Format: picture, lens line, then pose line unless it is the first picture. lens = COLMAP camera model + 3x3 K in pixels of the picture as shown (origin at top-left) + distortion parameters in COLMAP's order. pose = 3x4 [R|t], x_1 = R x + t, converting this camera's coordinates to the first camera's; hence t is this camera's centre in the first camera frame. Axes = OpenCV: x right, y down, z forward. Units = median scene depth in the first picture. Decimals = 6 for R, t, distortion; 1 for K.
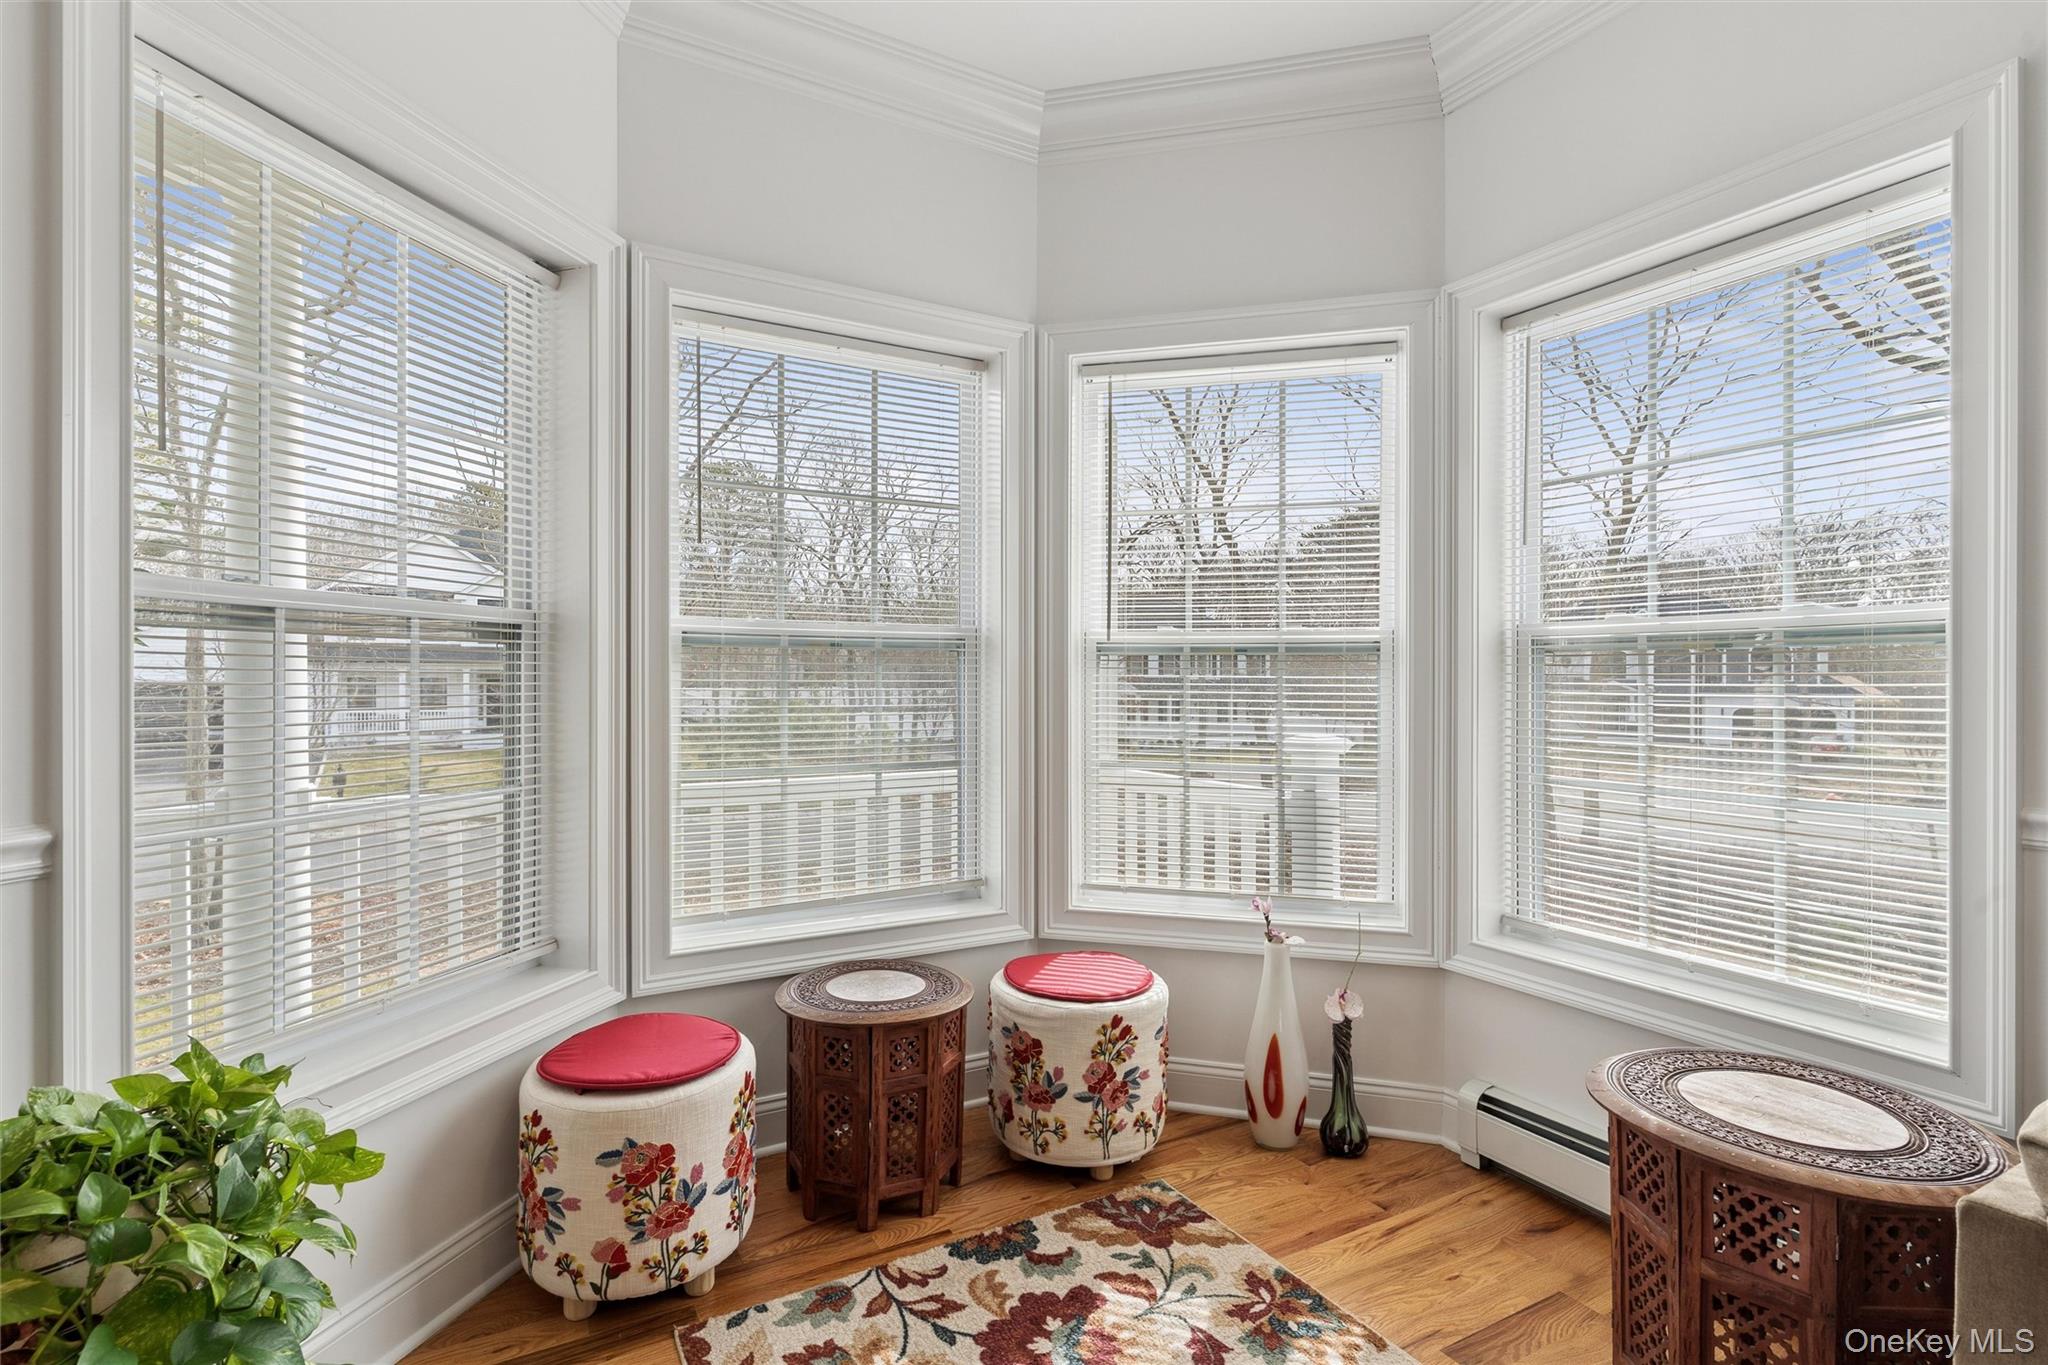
lens RADIAL K [[978.8, 0, 1024.4], [0, 978.8, 677.8], [0, 0, 1]] dist [-0.001431, 0.001628]
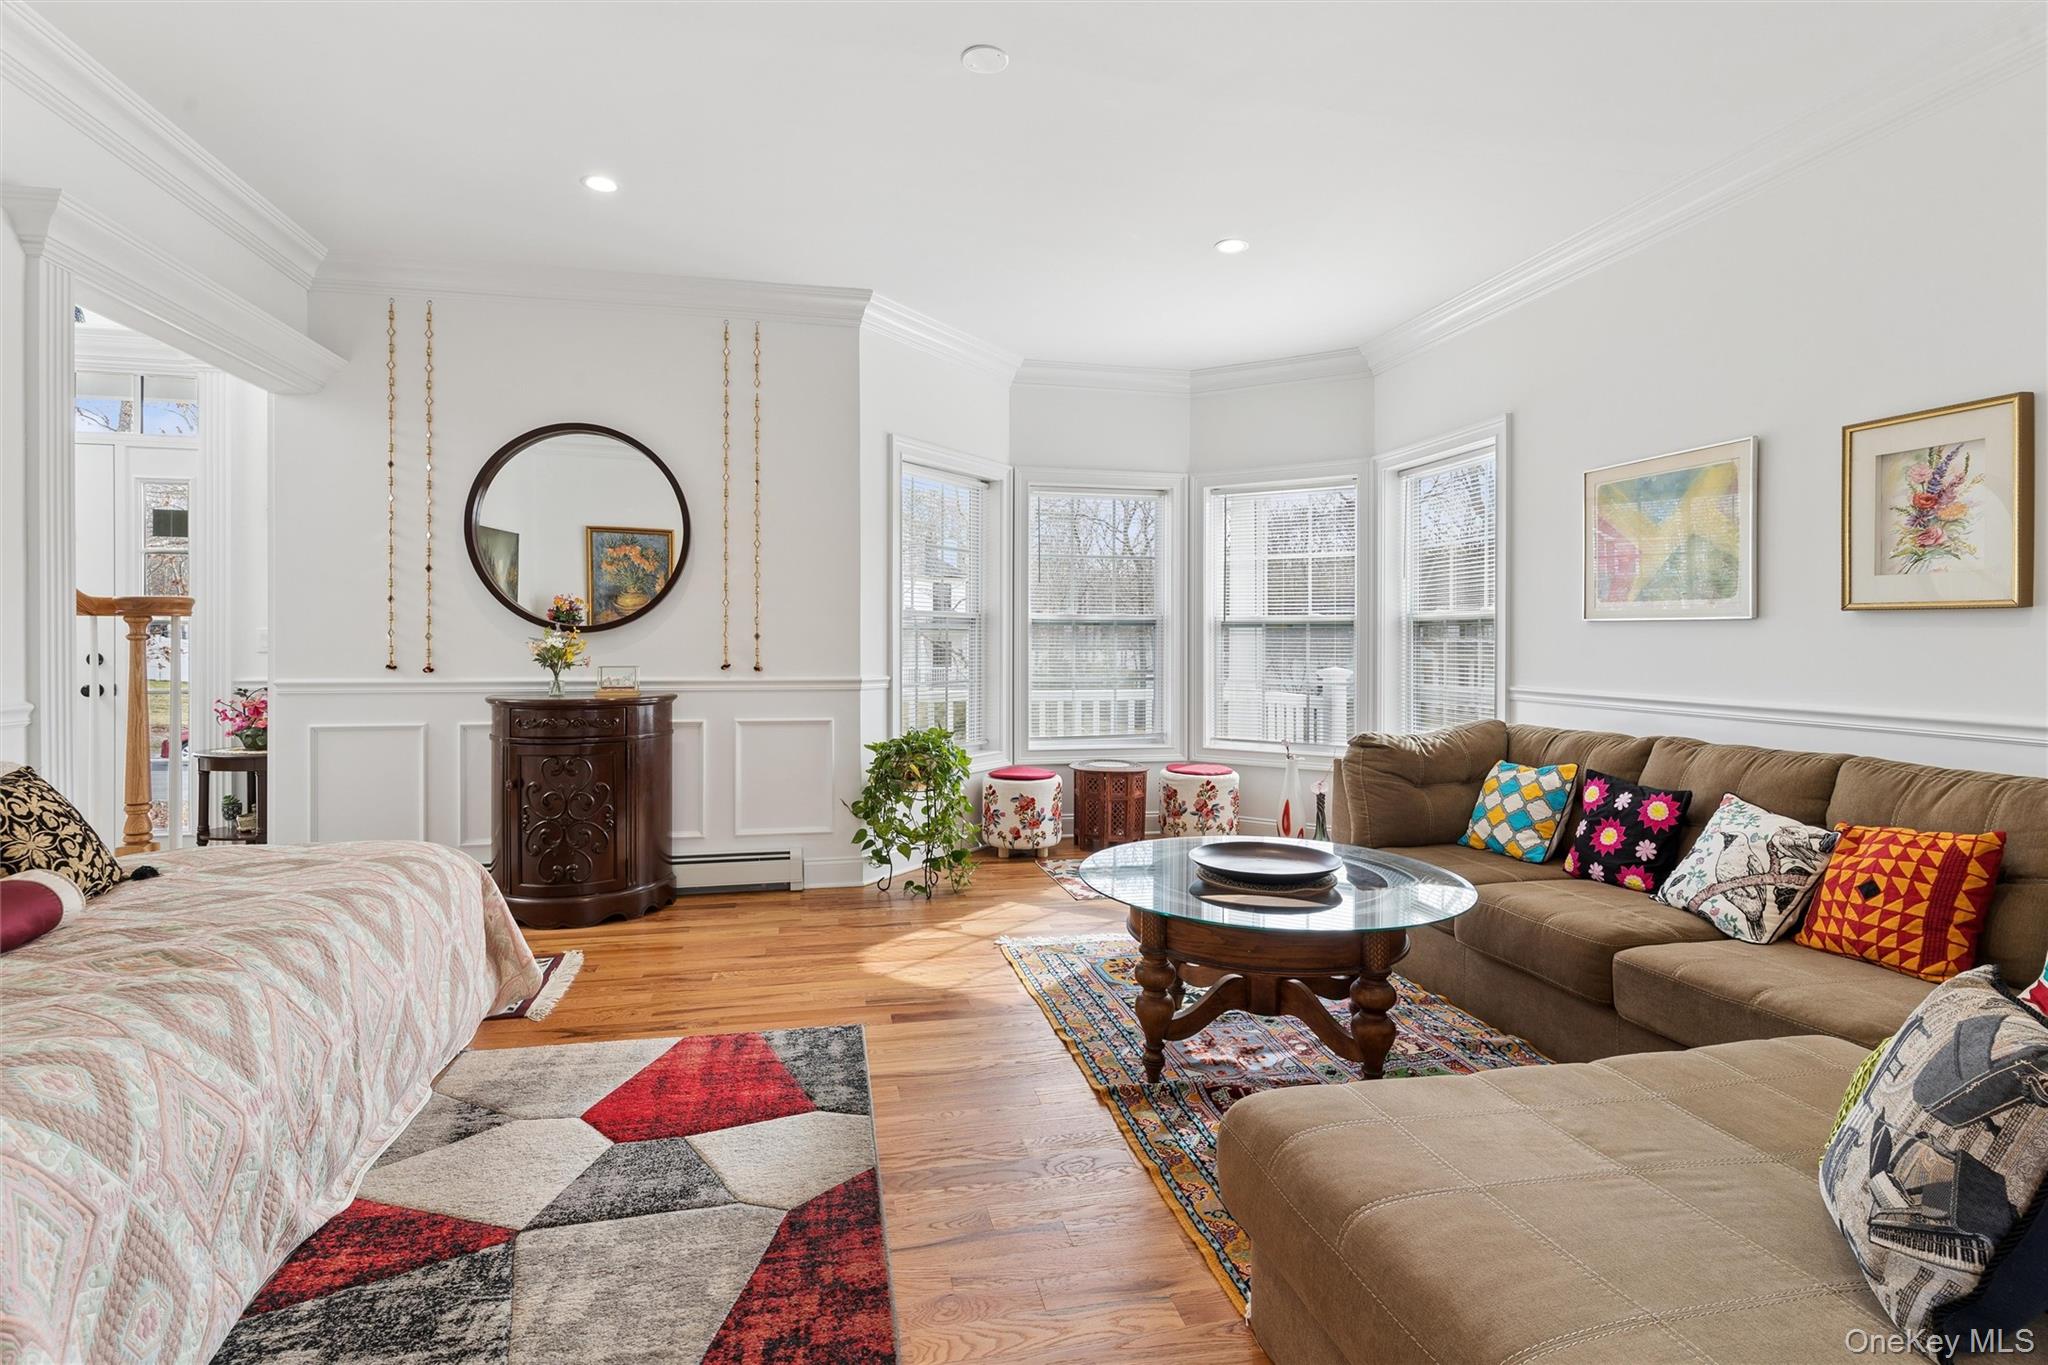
lens RADIAL K [[978.8, 0, 1026.7], [0, 978.8, 662.3], [0, 0, 1]] dist [-0.001431, 0.001628]
pose [[0.955673, 0.006092, -0.294367, 0.380308], [-0.001304, 0.999864, 0.016460, 0.019638], [0.294427, -0.015346, 0.955551, -1.437121]]
